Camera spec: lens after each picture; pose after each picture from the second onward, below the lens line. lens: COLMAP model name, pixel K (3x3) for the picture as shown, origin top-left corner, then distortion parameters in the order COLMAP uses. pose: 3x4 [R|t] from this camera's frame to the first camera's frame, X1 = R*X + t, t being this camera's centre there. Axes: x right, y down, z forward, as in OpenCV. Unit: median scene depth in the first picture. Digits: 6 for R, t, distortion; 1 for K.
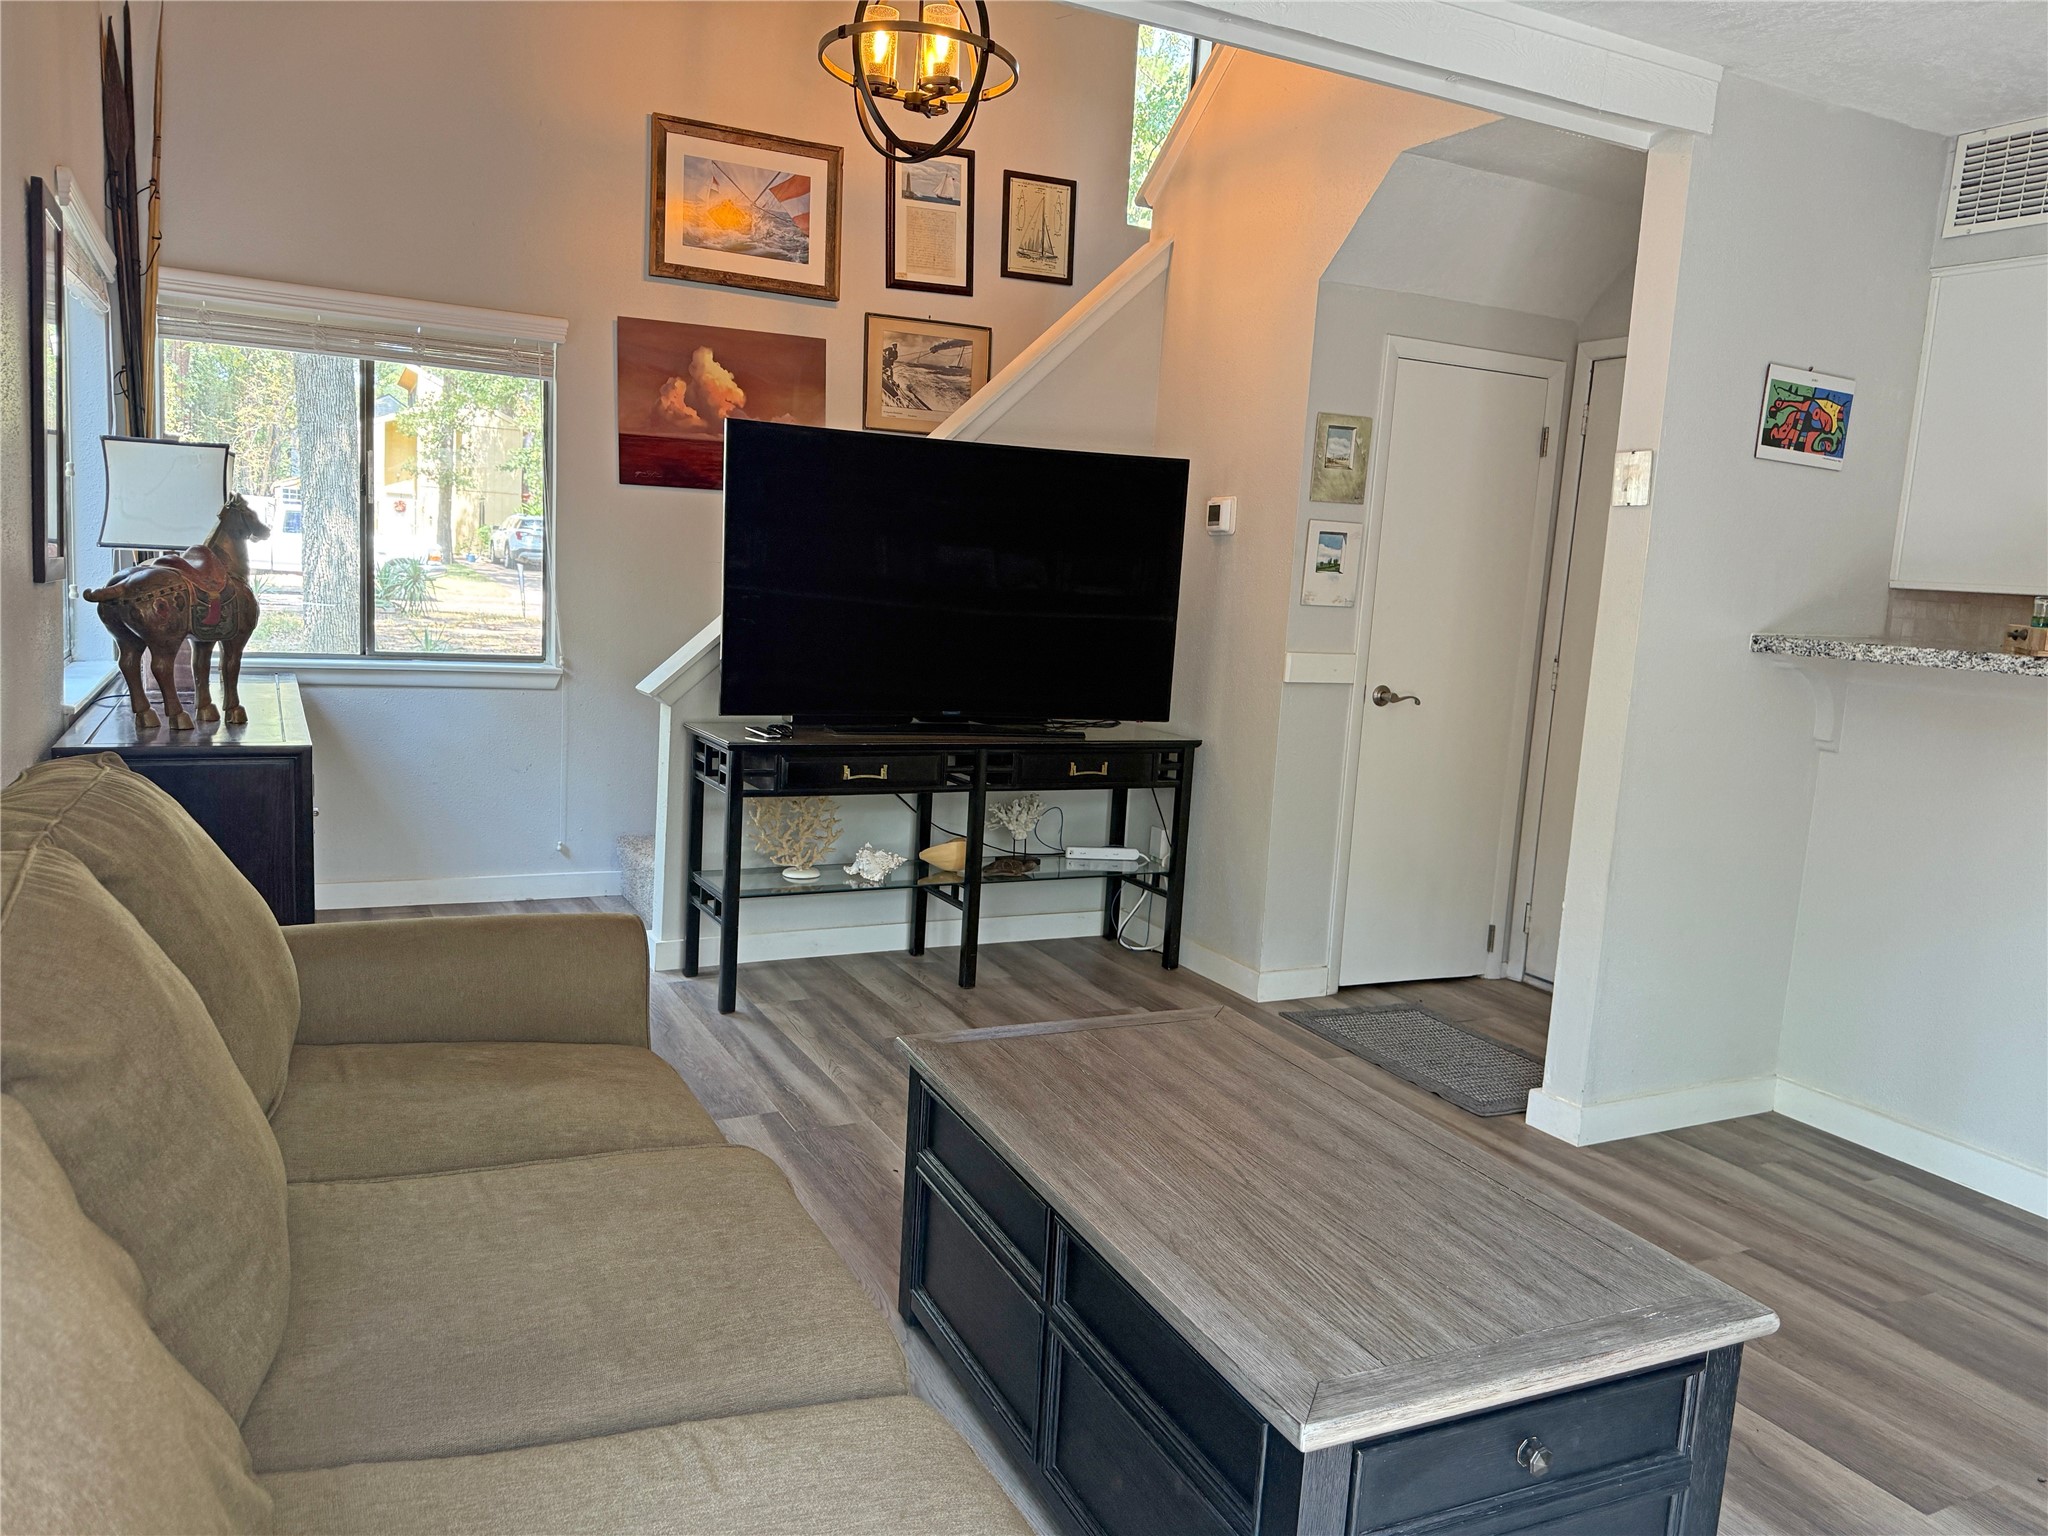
lens RADIAL K [[1420.2, 0, 1027.7], [0, 1420.2, 778.8], [0, 0, 1]] dist [0.025952, -0.055248]
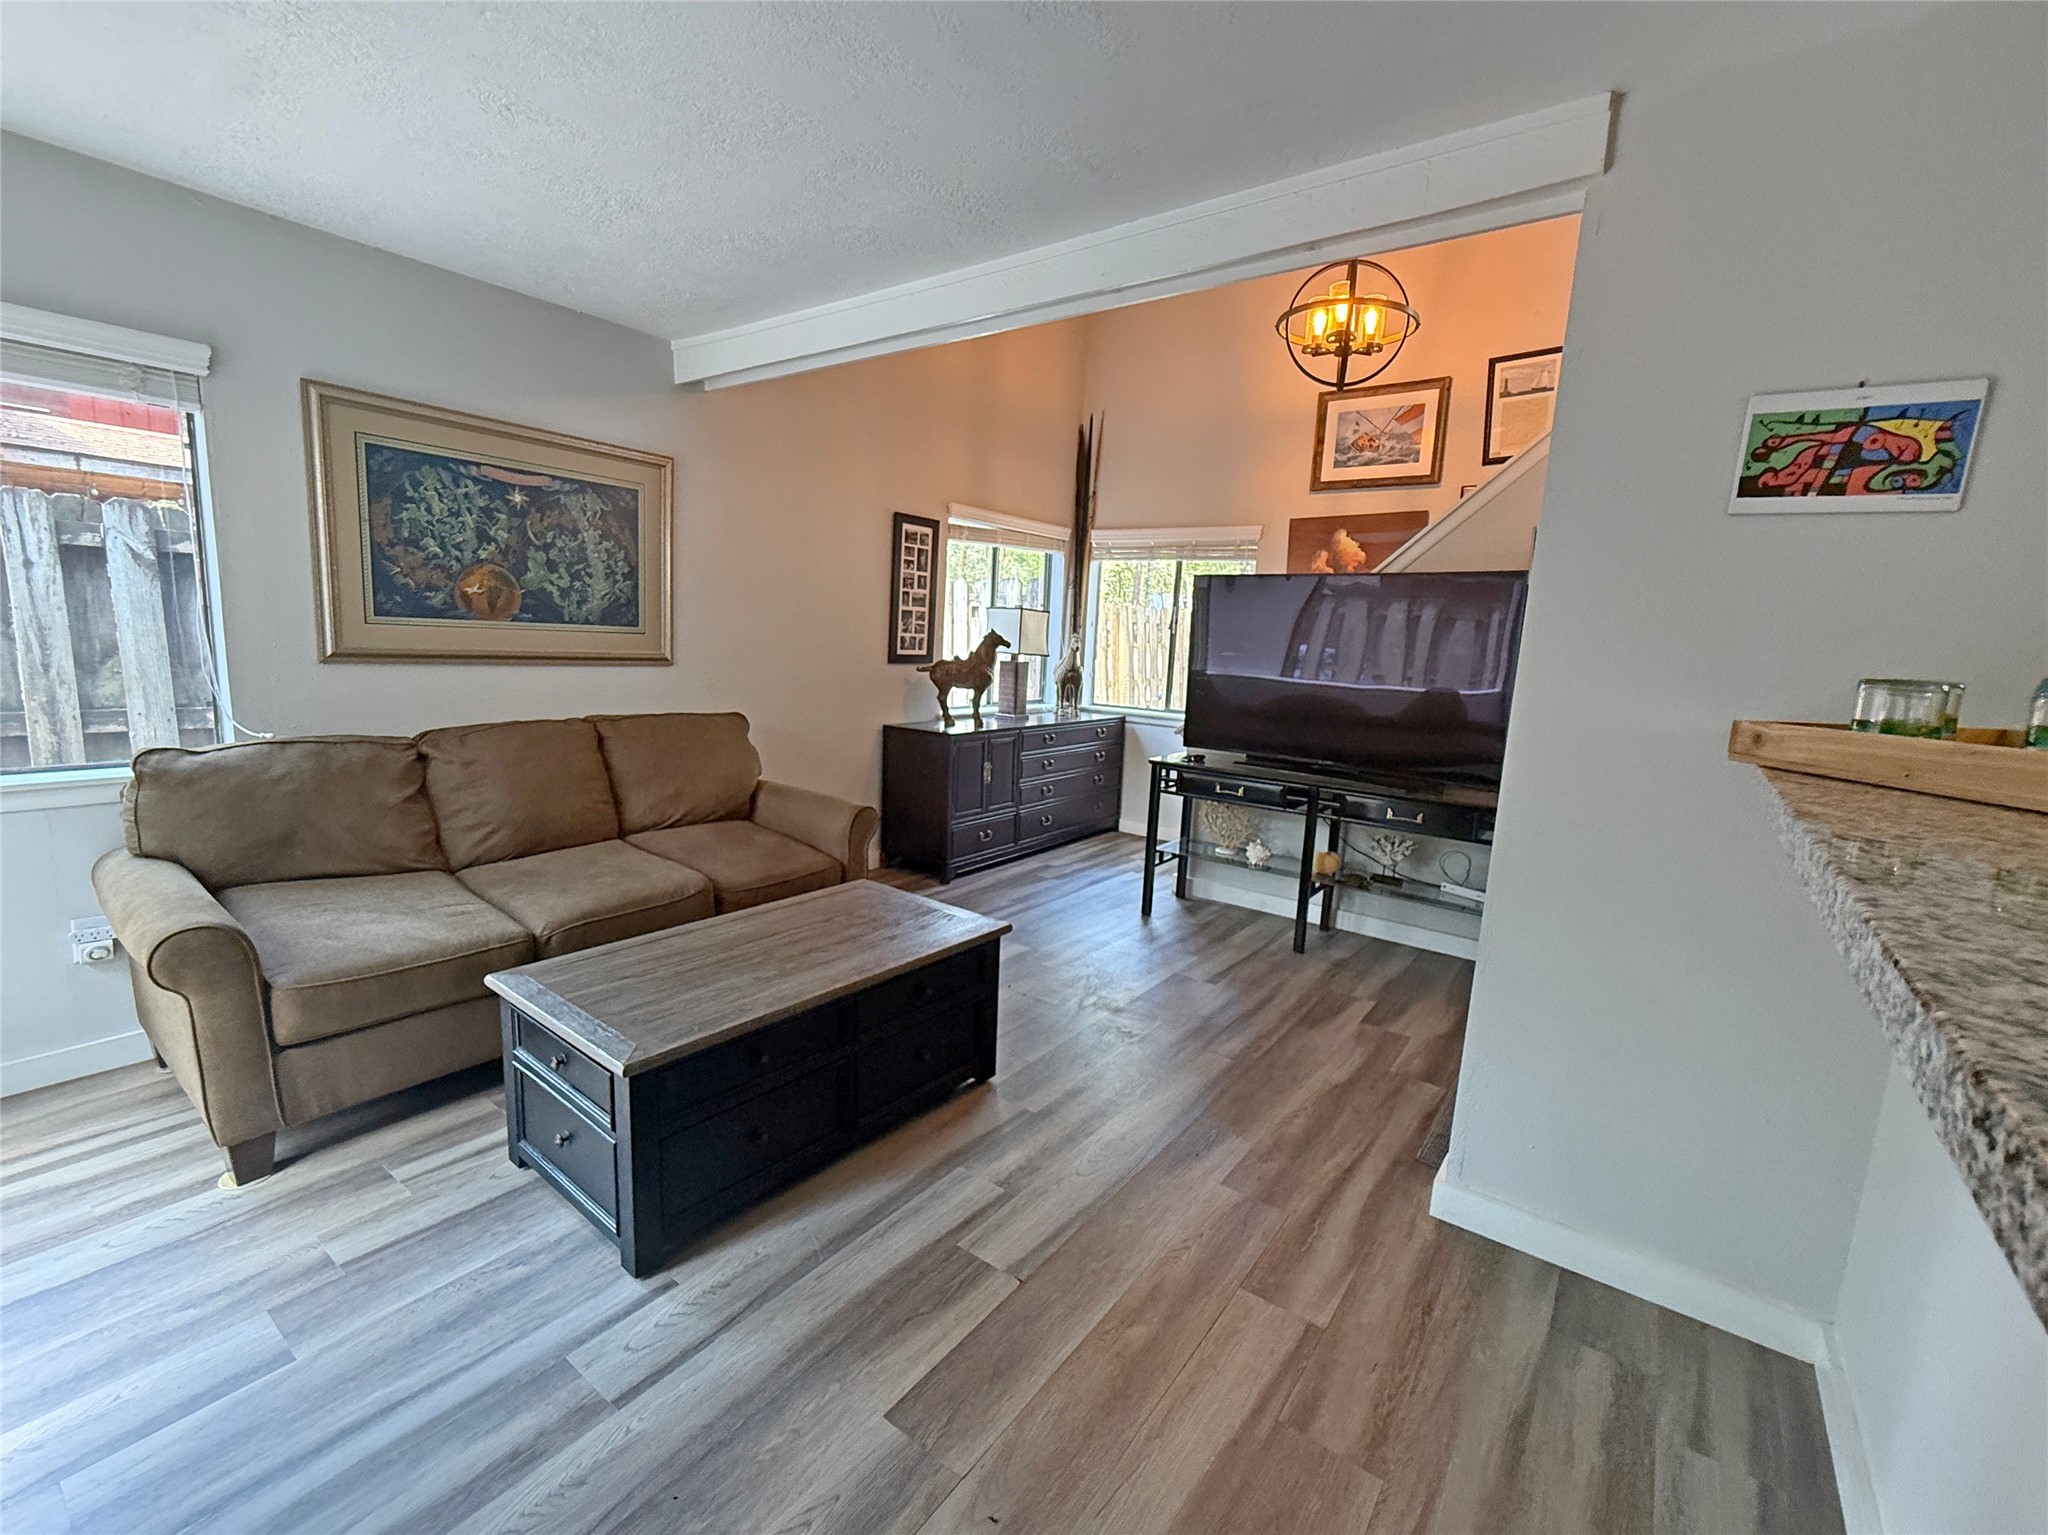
lens RADIAL K [[891.3, 0, 1040.4], [0, 891.3, 755.5], [0, 0, 1]] dist [-0.000967, 0.000107]
pose [[0.456611, 0.087413, -0.885362, 0.514909], [-0.148783, 0.988649, 0.020879, -0.024571], [0.877138, 0.122193, 0.464433, 0.274616]]
